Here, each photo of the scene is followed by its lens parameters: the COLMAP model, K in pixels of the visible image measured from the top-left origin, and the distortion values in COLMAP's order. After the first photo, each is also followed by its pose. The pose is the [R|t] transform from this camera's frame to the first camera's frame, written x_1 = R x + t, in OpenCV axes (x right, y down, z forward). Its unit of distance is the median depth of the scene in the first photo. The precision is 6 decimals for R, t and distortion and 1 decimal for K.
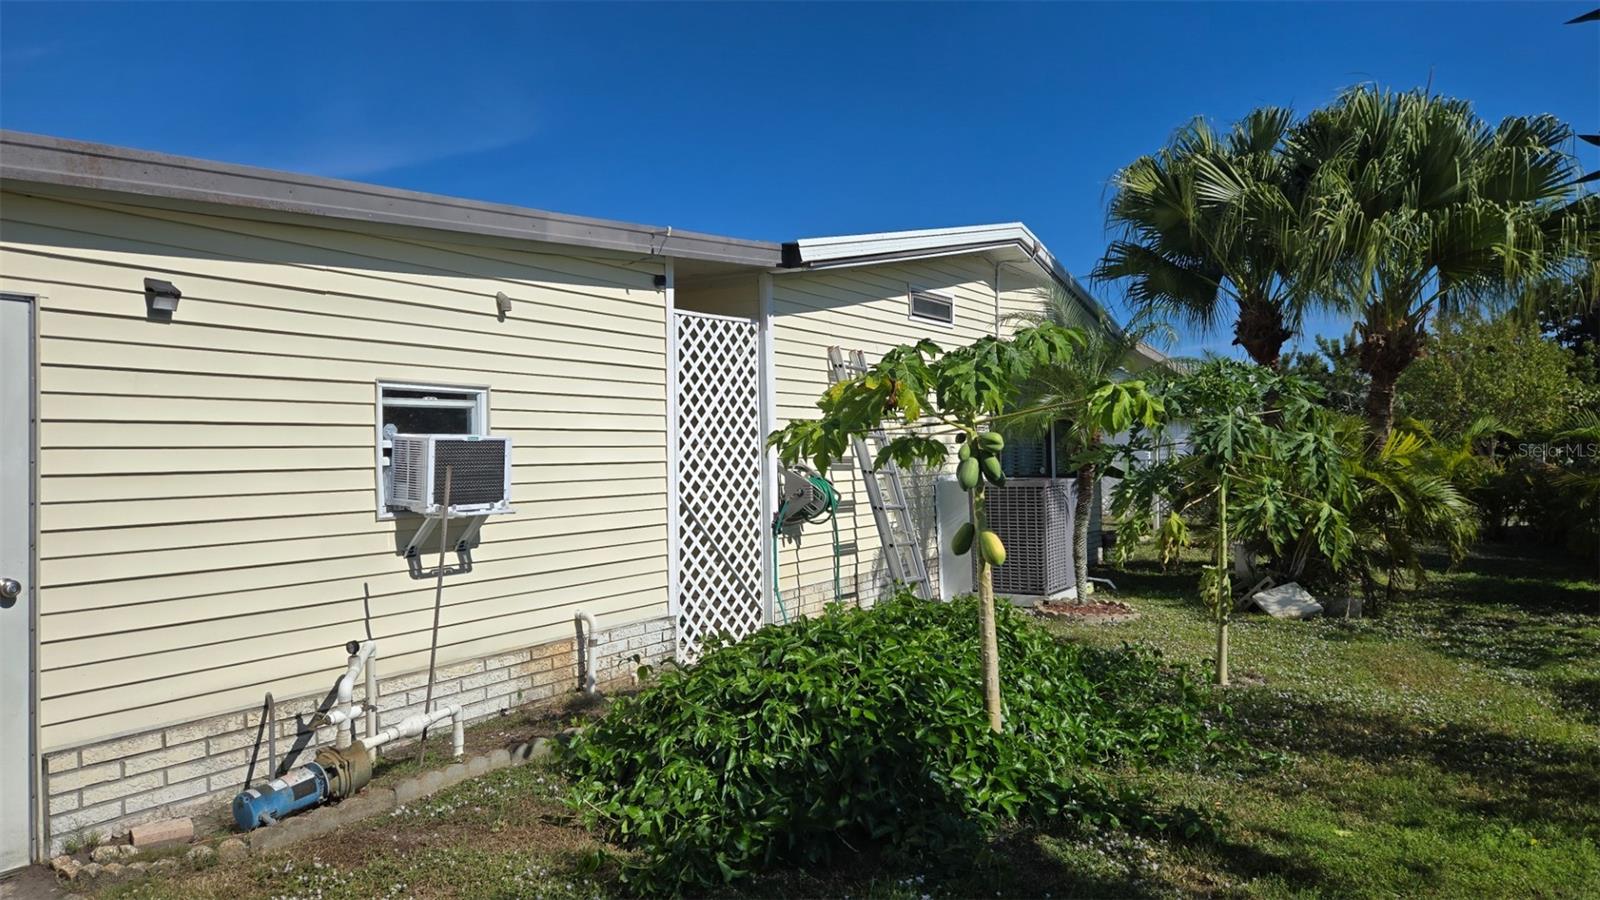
lens RADIAL K [[1044.6, 0, 803.2], [0, 1044.6, 448.0], [0, 0, 1]] dist [0.103549, -0.069259]
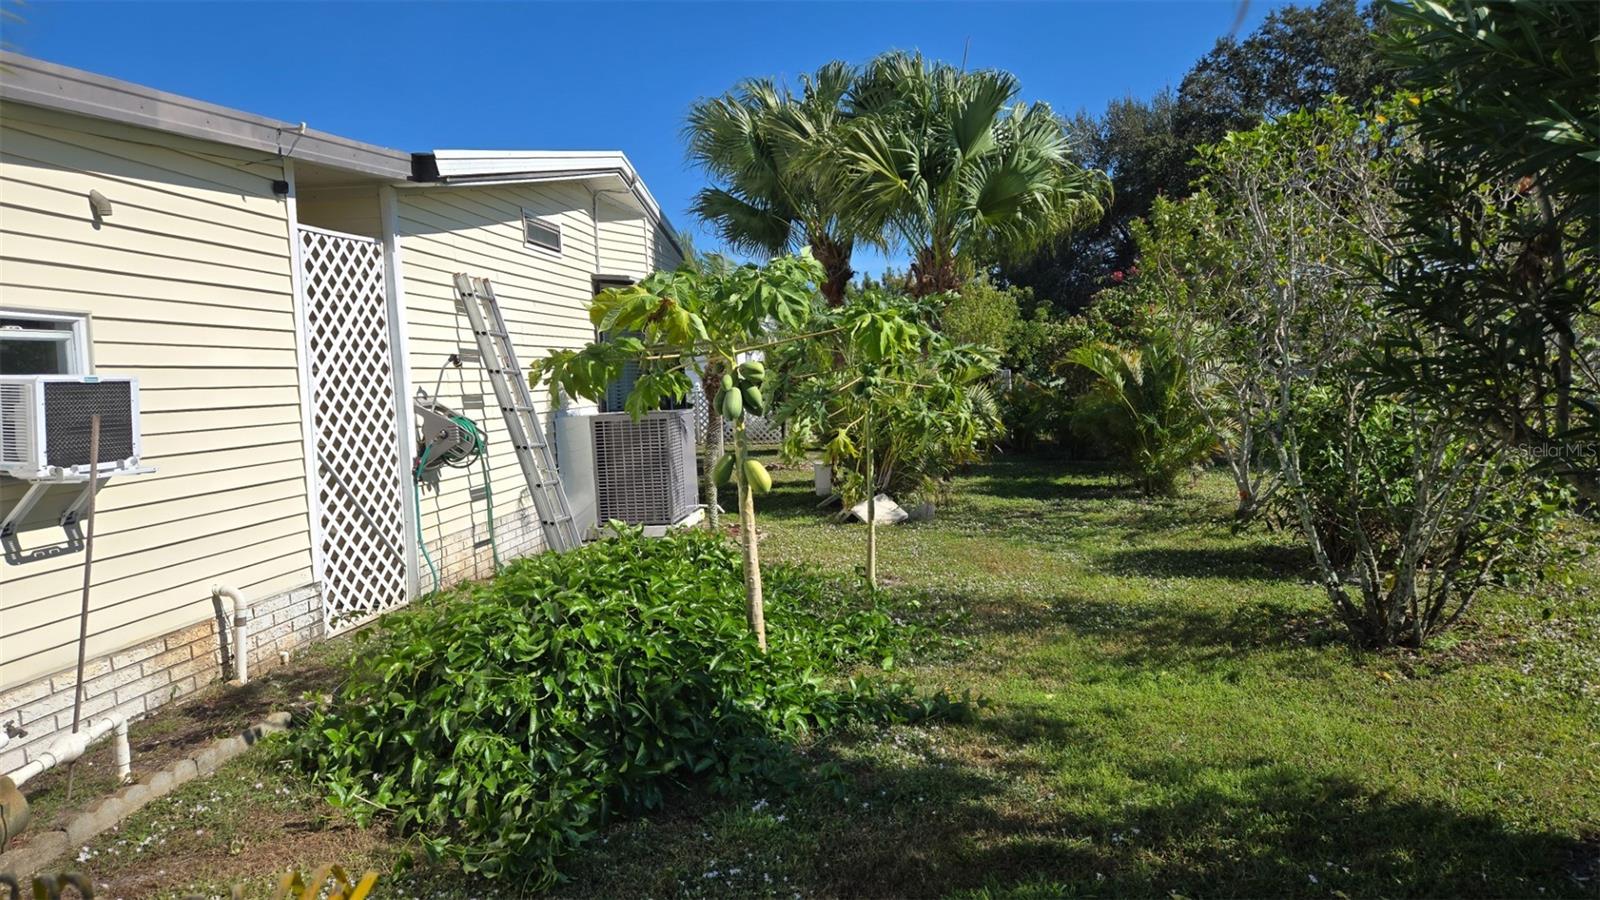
lens RADIAL K [[1044.6, 0, 803.2], [0, 1044.6, 448.0], [0, 0, 1]] dist [0.103549, -0.069259]
pose [[0.910479, -0.050513, 0.410459, -0.104013], [0.025168, 0.997441, 0.066922, 0.001031], [-0.412789, -0.050601, 0.909420, 0.036155]]
